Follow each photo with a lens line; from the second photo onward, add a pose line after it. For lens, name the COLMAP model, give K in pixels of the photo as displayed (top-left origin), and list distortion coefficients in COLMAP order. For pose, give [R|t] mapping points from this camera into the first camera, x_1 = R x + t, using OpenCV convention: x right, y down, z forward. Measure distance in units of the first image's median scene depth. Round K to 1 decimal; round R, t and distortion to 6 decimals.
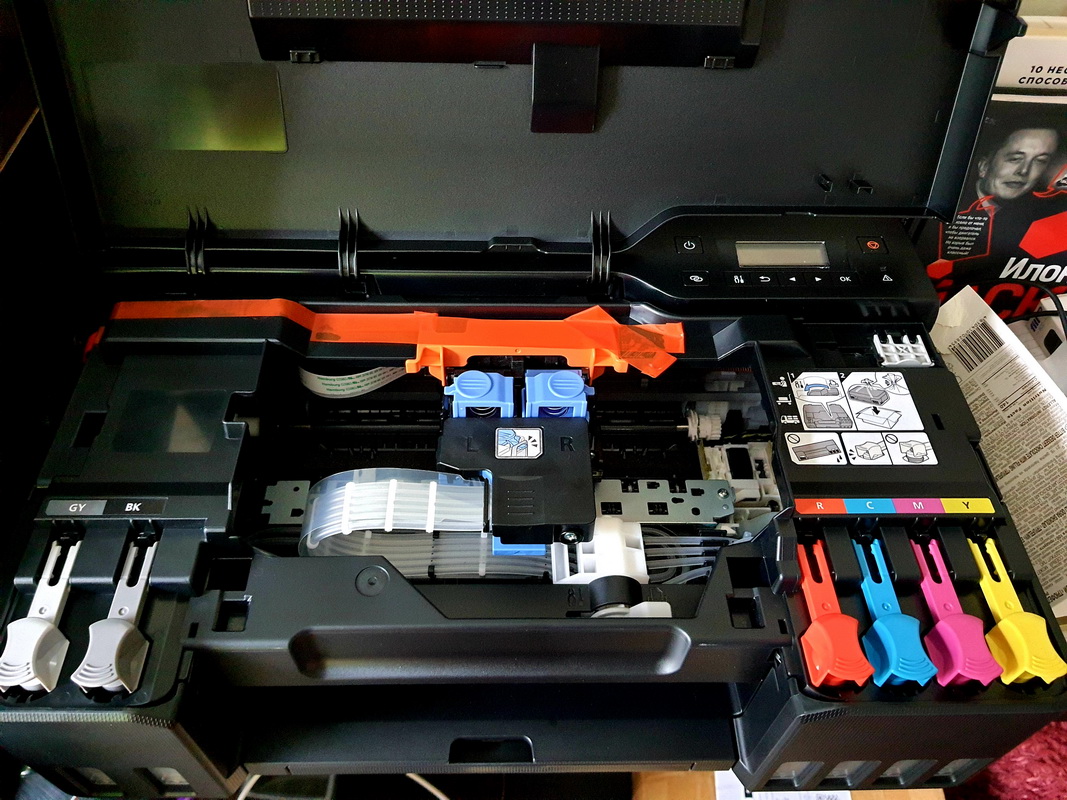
lens RADIAL K [[852.4, 0, 529.4], [0, 852.4, 417.5], [0, 0, 1]] dist [0.031569, -0.076311]
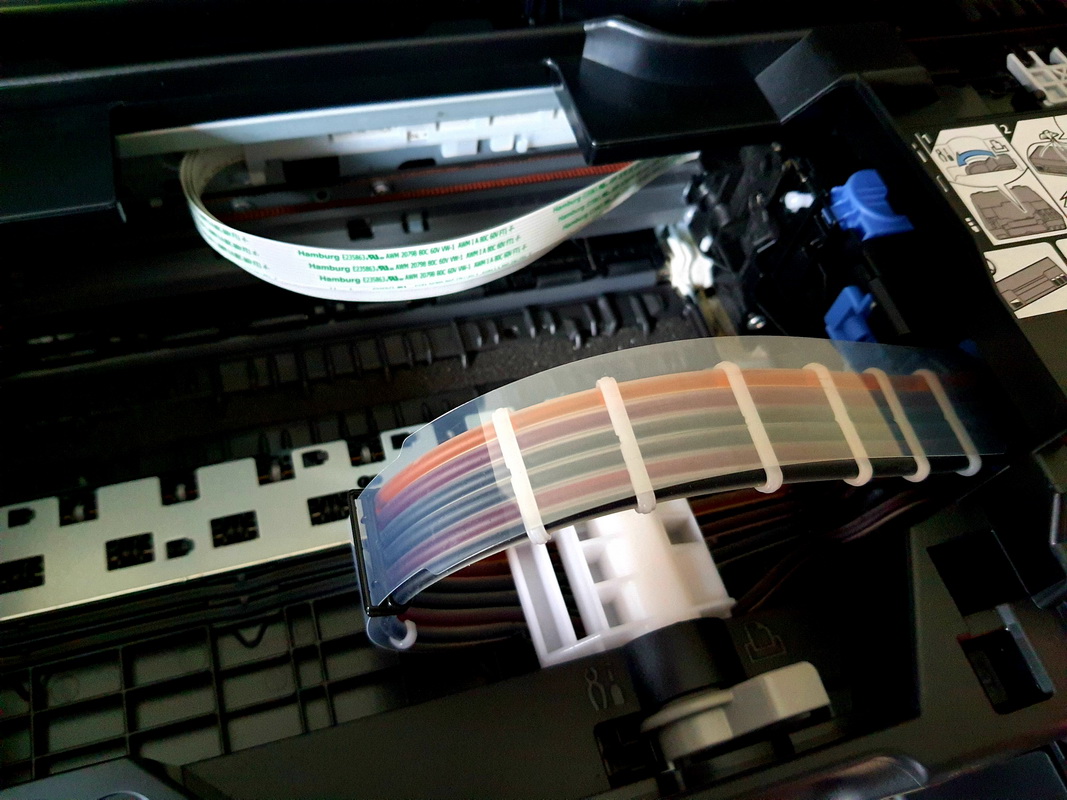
lens RADIAL K [[852.4, 0, 529.4], [0, 852.4, 417.5], [0, 0, 1]] dist [0.031569, -0.076311]
pose [[0.956458, -0.187958, 0.223295, -0.057410], [0.145633, 0.970336, 0.192976, -0.022320], [-0.252942, -0.152054, 0.955458, 0.579870]]
